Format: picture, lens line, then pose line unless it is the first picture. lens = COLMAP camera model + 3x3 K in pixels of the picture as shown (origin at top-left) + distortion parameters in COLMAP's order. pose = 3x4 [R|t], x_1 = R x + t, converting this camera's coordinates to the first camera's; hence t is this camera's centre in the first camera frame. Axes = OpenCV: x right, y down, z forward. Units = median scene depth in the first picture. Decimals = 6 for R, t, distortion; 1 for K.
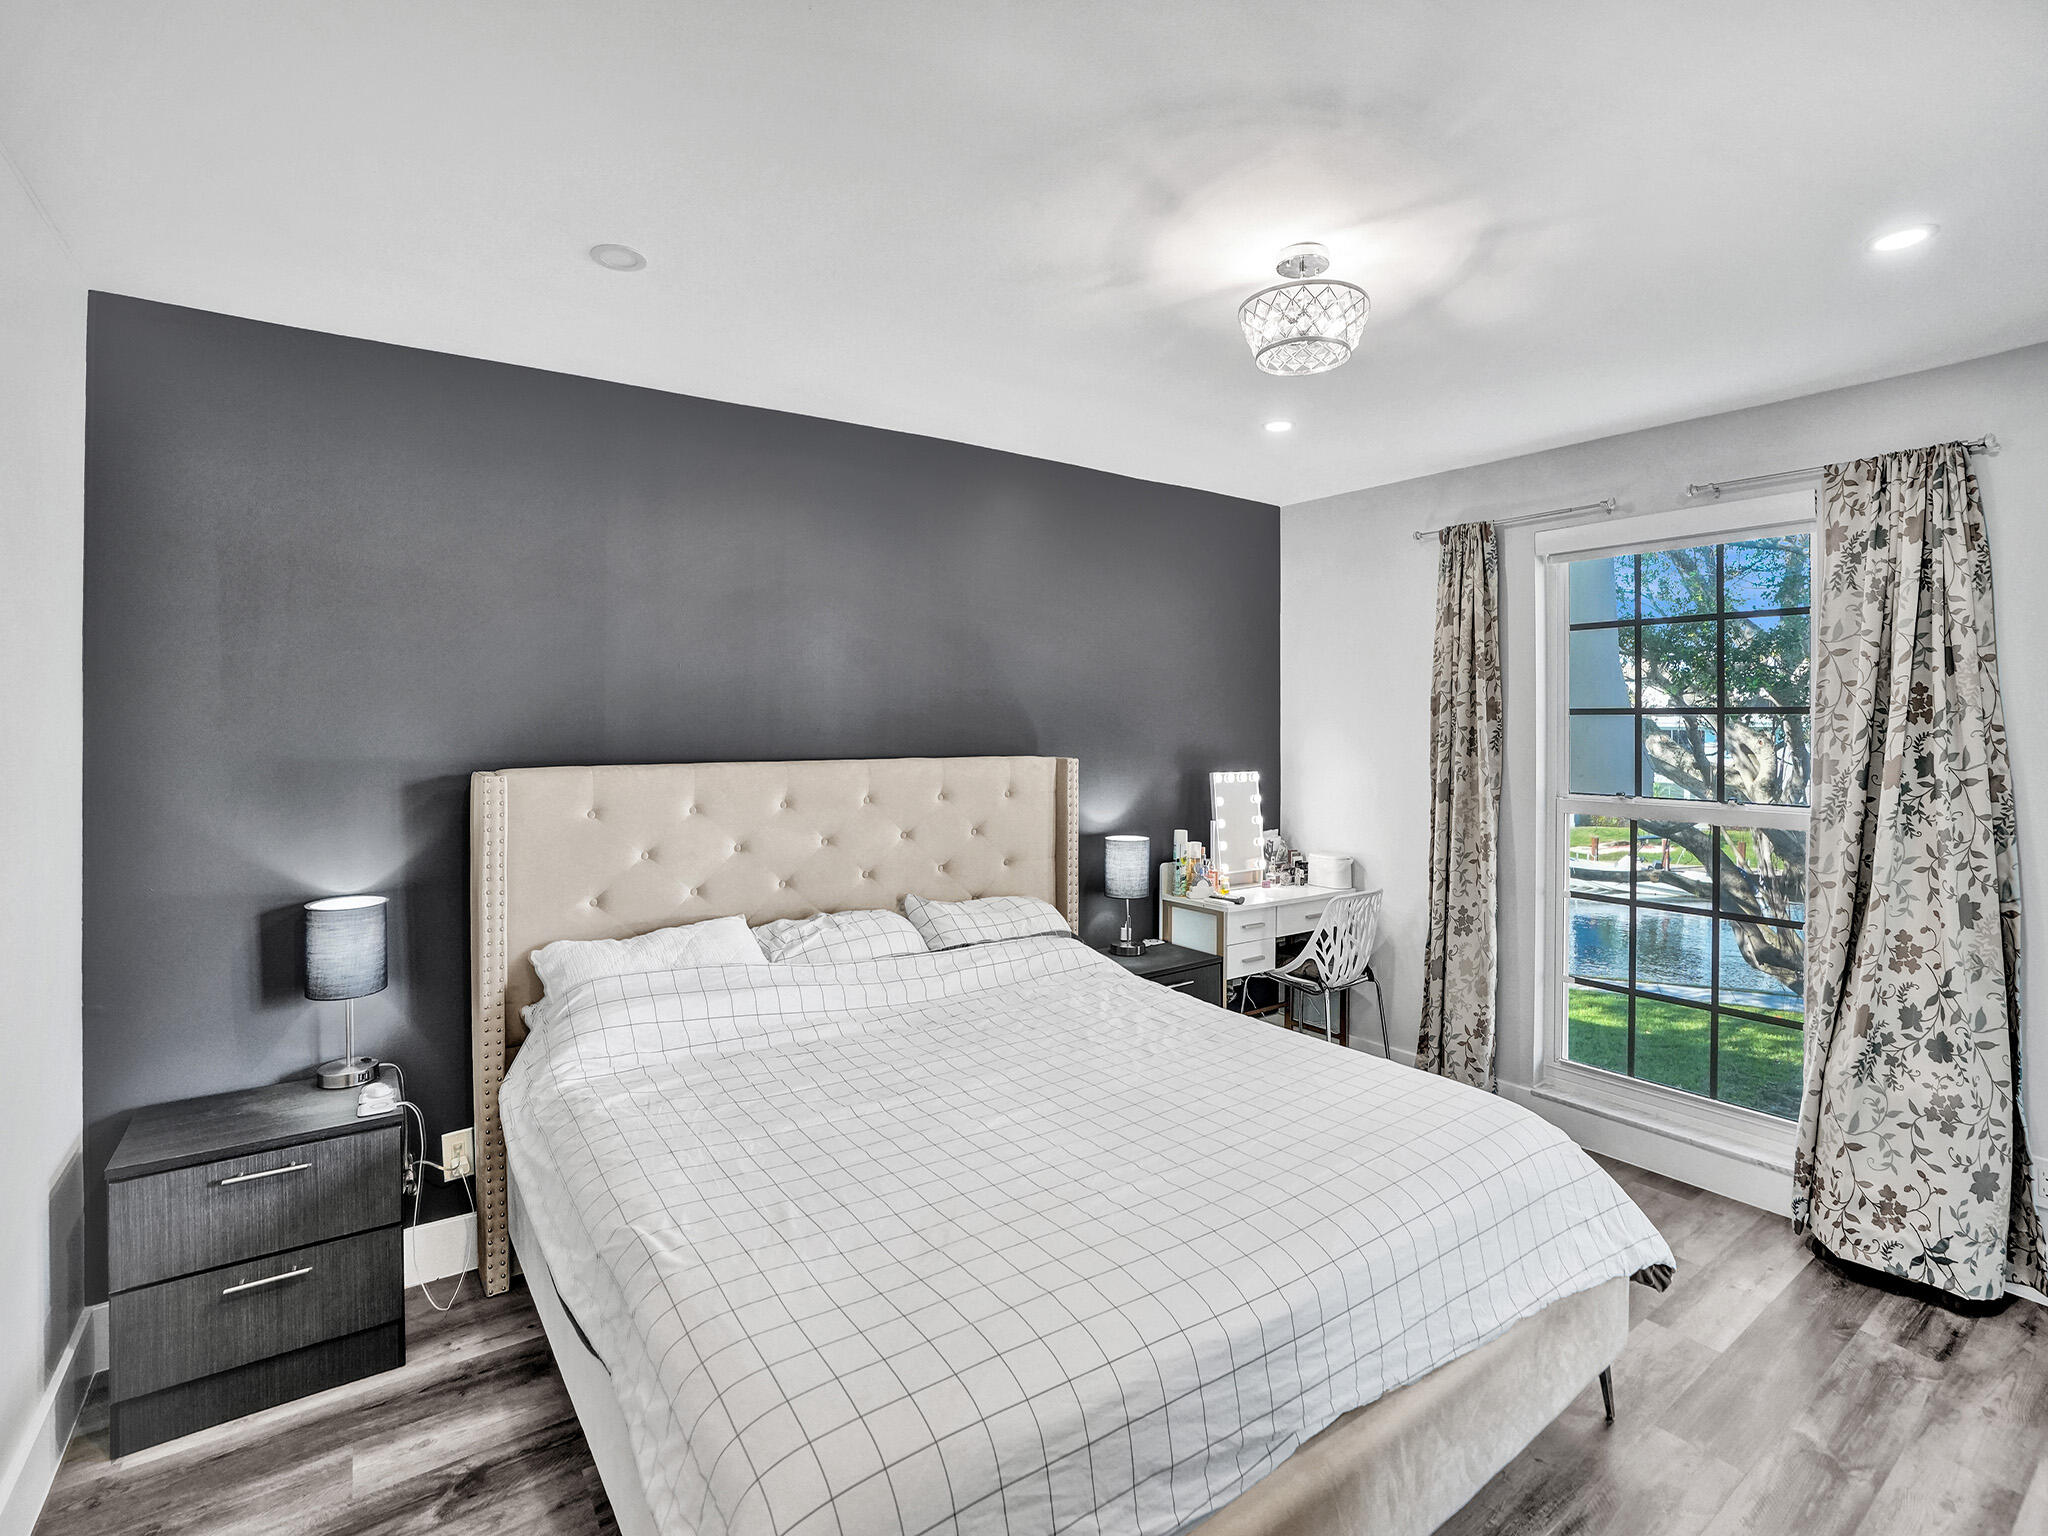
lens RADIAL K [[948.0, 0, 1009.6], [0, 948.0, 718.8], [0, 0, 1]] dist [-0.058119, 0.019634]
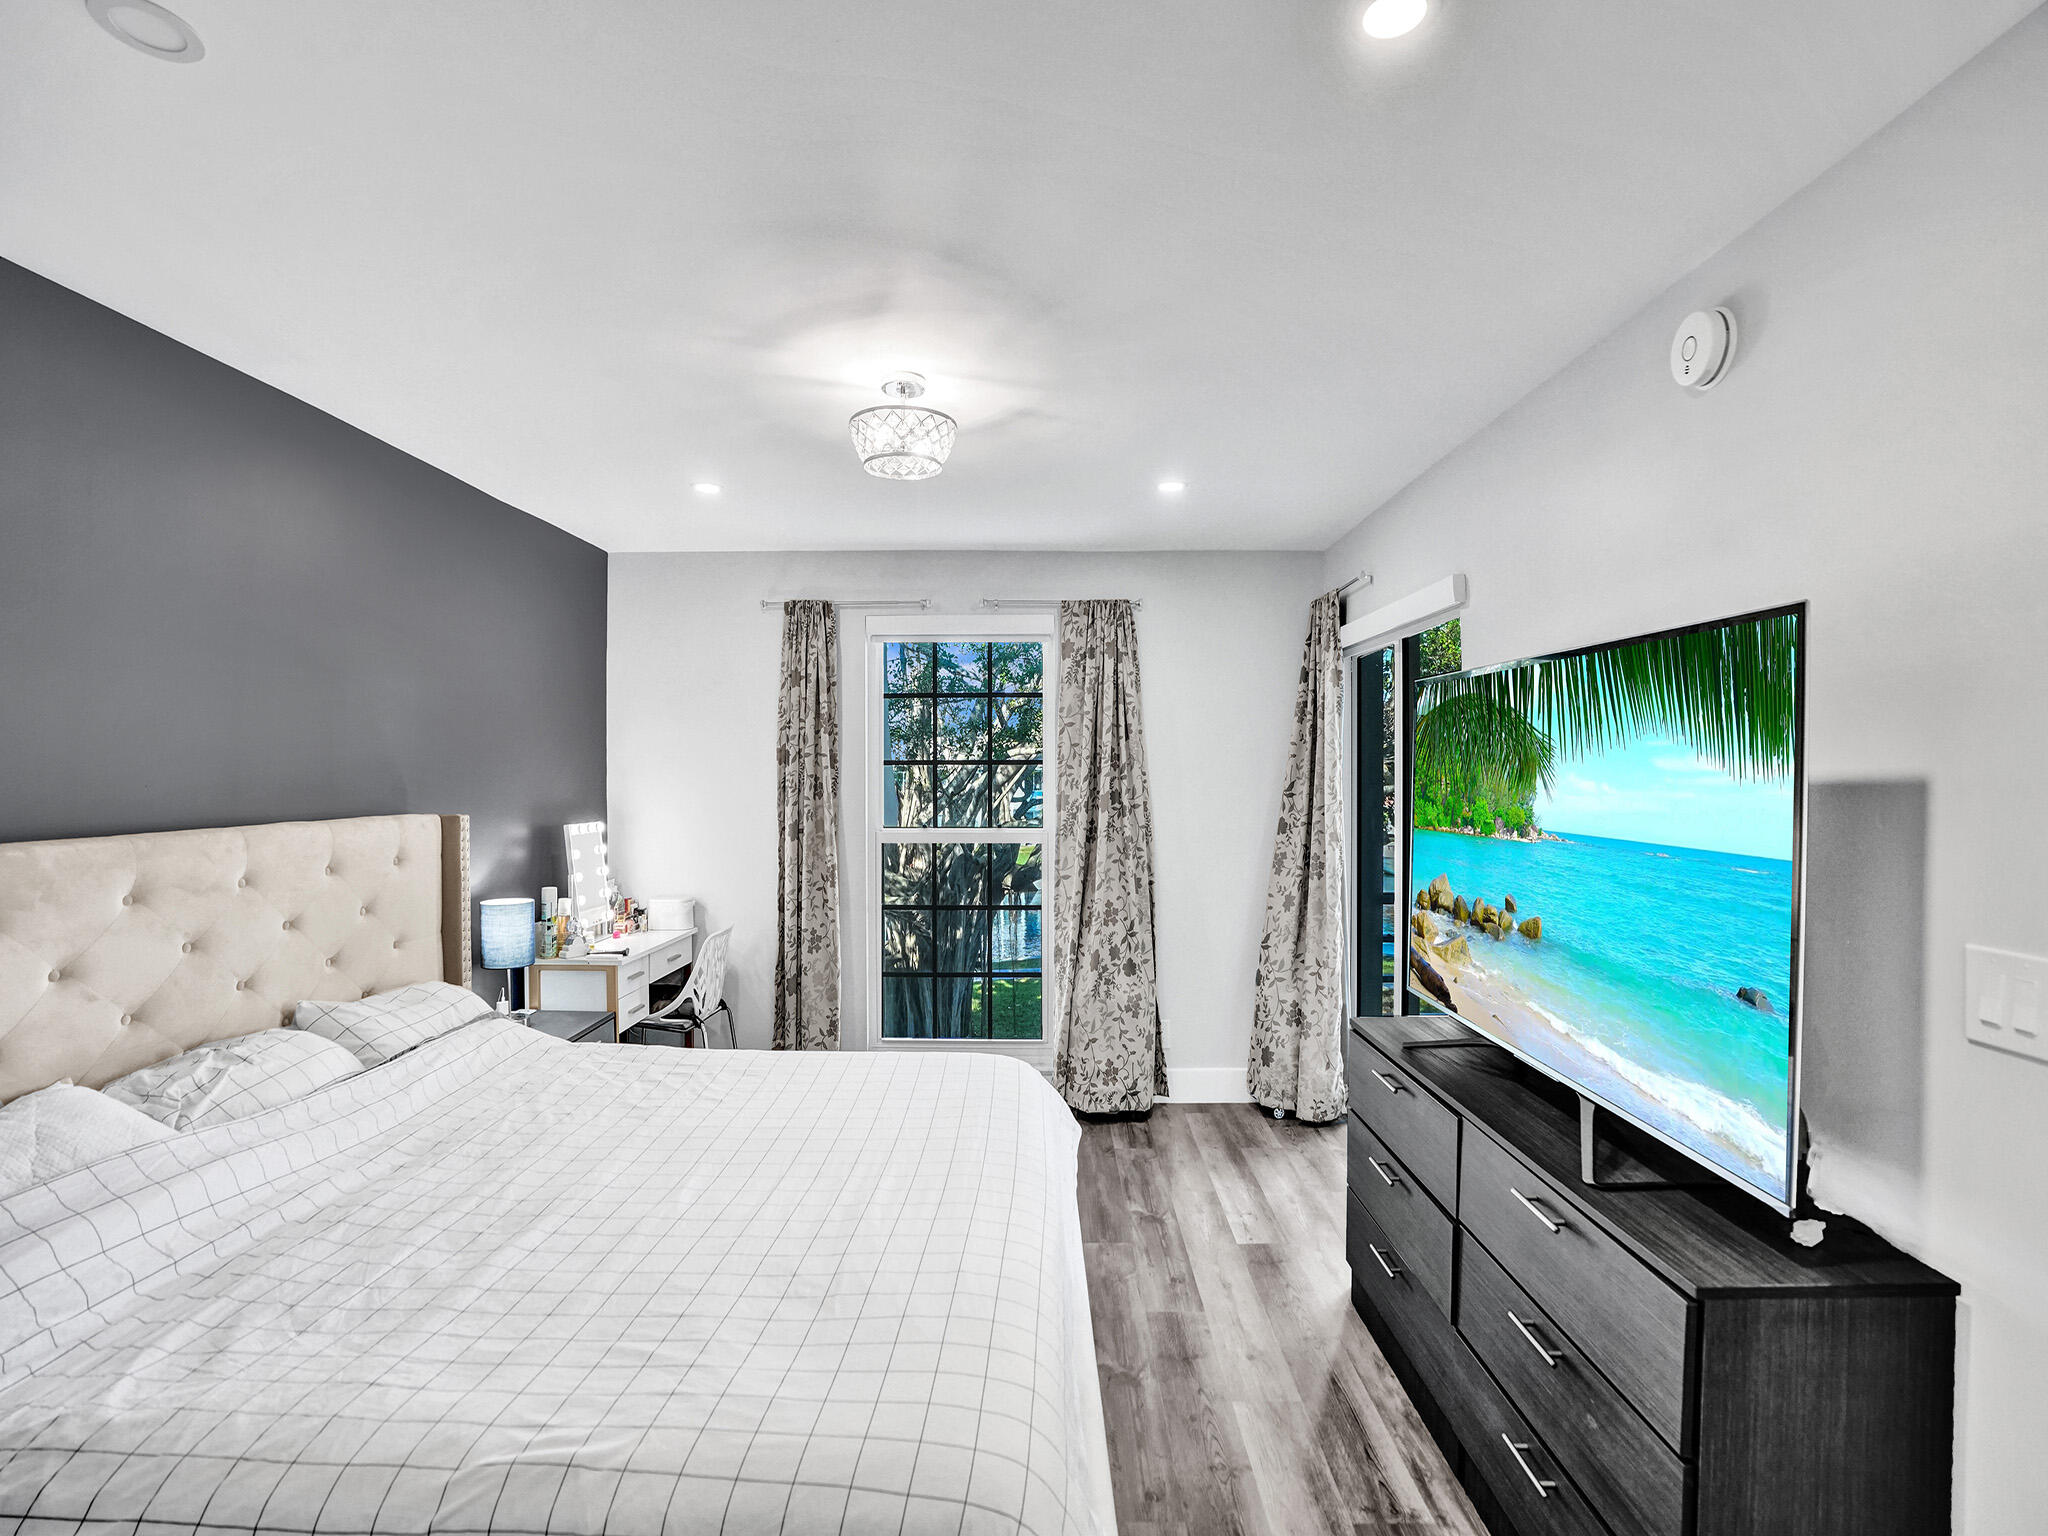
lens RADIAL K [[948.0, 0, 1006.9], [0, 948.0, 771.2], [0, 0, 1]] dist [-0.058119, 0.019634]
pose [[0.601894, -0.005340, 0.798558, -0.396126], [-0.001566, 0.999968, 0.007867, -0.006500], [-0.798575, -0.005986, 0.601866, 0.121541]]
